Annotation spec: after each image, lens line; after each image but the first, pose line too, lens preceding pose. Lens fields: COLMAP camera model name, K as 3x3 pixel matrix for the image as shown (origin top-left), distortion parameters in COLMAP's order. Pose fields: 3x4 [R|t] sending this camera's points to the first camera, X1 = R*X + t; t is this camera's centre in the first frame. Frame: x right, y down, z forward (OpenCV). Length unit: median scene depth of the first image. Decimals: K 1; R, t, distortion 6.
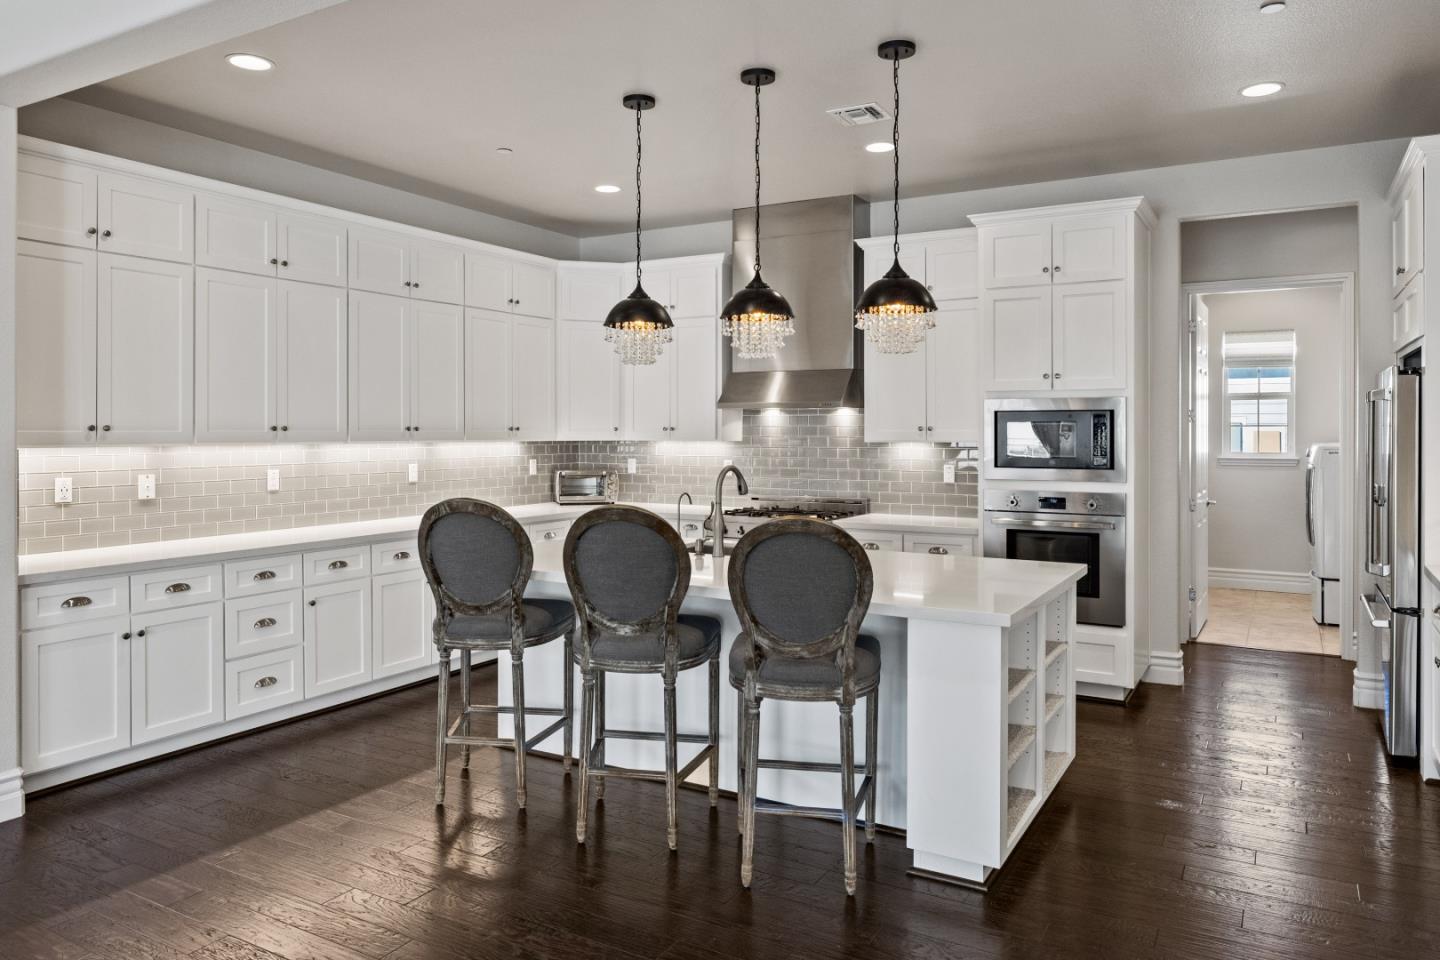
lens RADIAL K [[1014.1, 0, 672.2], [0, 1014.1, 437.4], [0, 0, 1]] dist [0.000083, 0.000376]
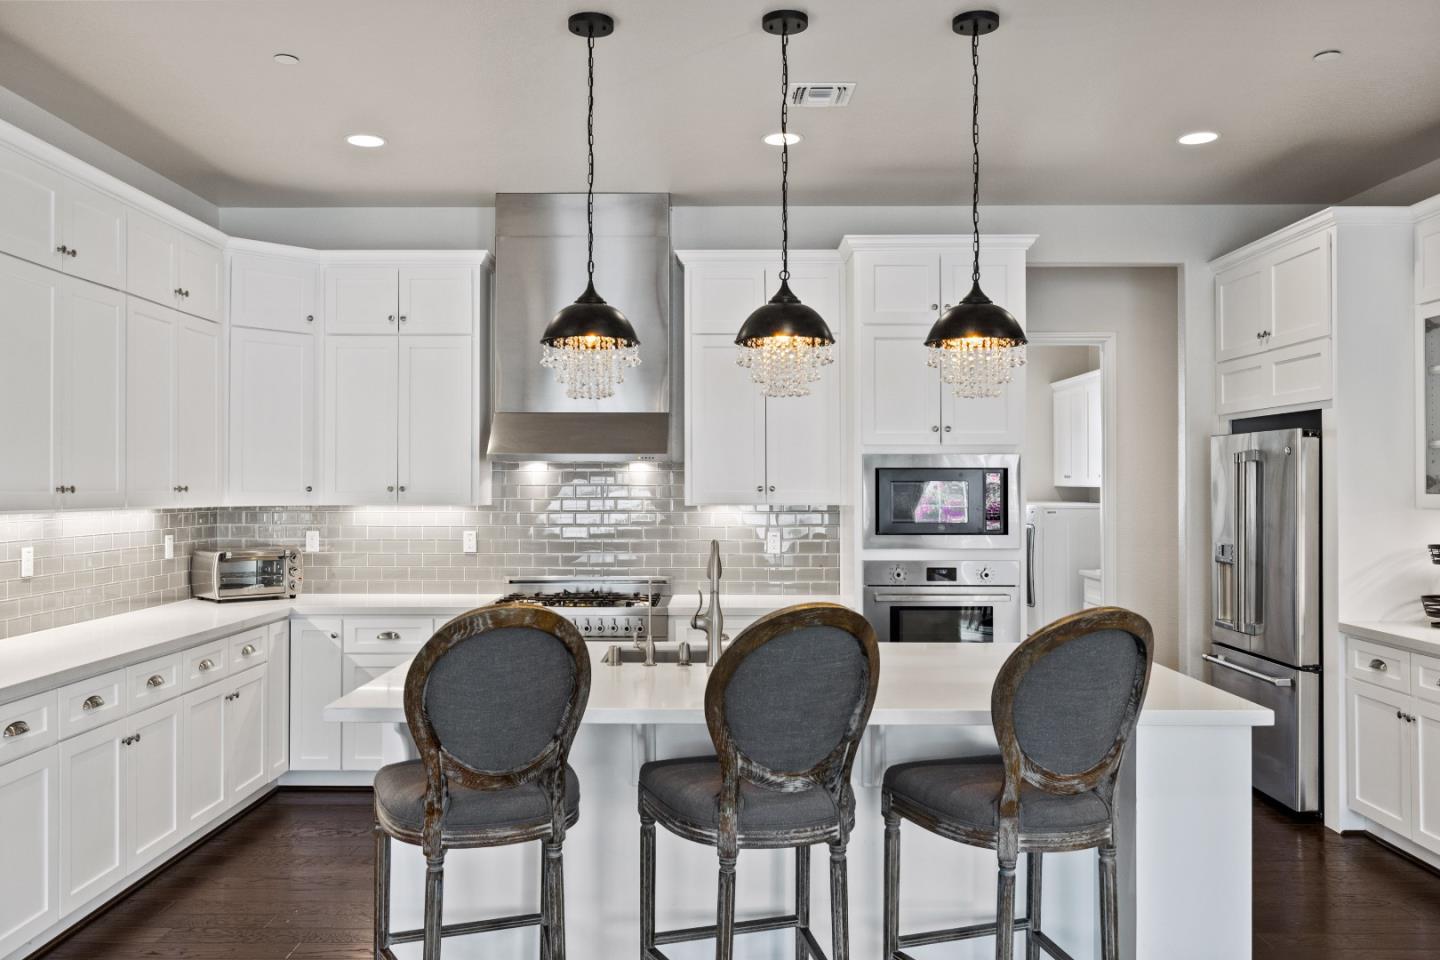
lens RADIAL K [[1212.9, 0, 720.0], [0, 1212.9, 480.0], [0, 0, 1]] dist [0.000324, 0.003051]
pose [[0.859221, 0.003338, 0.511593, -0.341978], [0.003611, 0.999914, -0.012588, -0.003977], [-0.511591, 0.012664, 0.859136, 0.212352]]
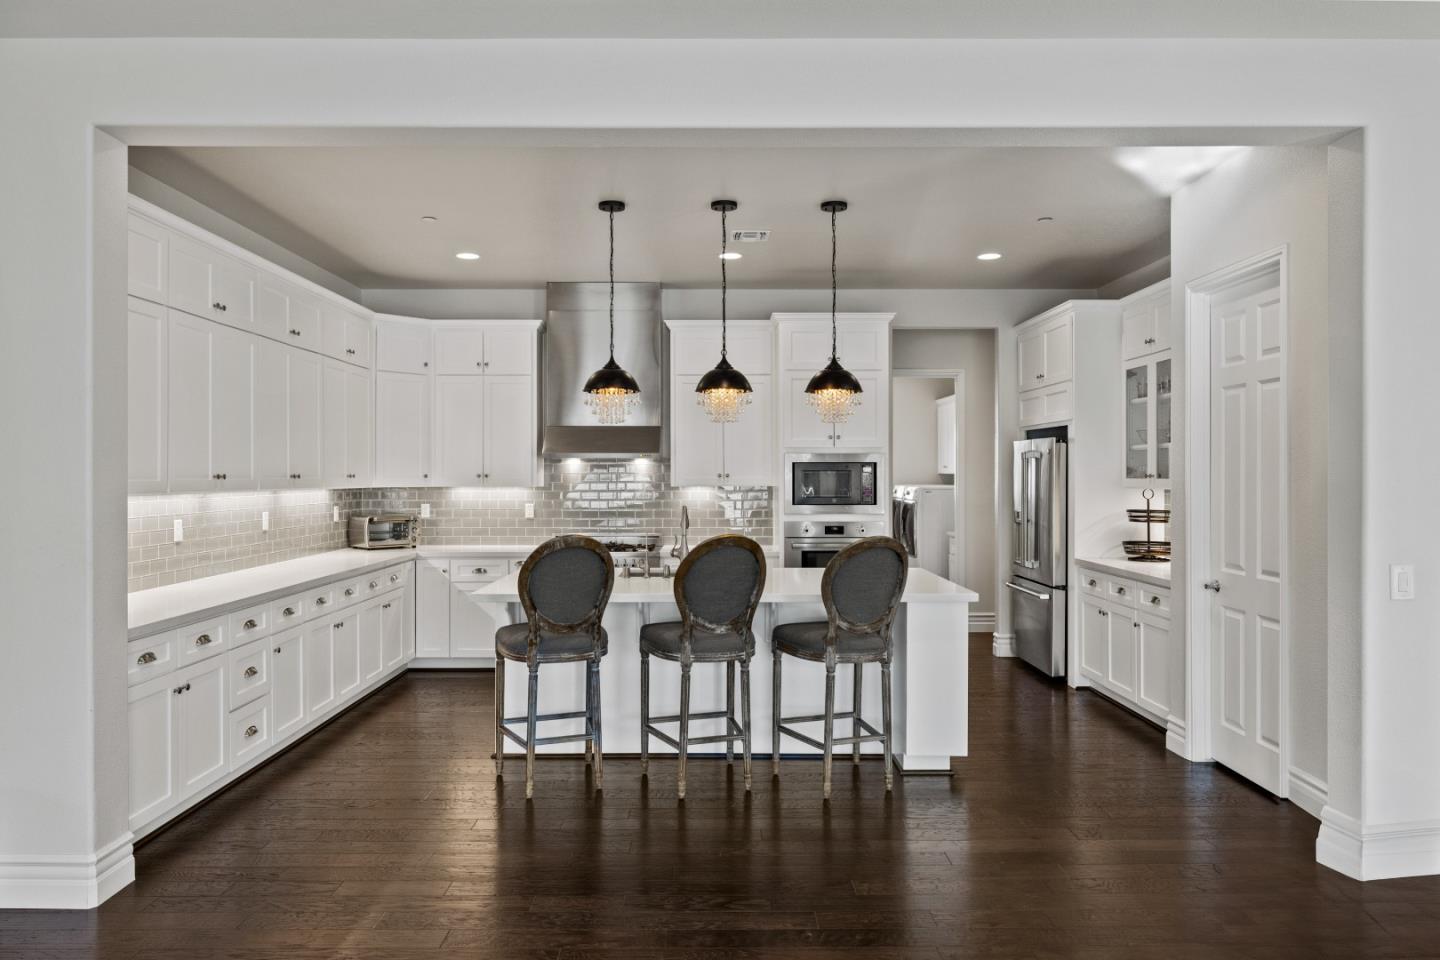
lens RADIAL K [[1002.6, 0, 720.0], [0, 1002.6, 480.0], [0, 0, 1]] dist [0.002251, 0.001221]
pose [[0.853933, -0.003645, 0.520369, -0.486241], [0.004799, 0.999988, -0.000871, -0.002401], [-0.520360, 0.003242, 0.853941, -0.077418]]
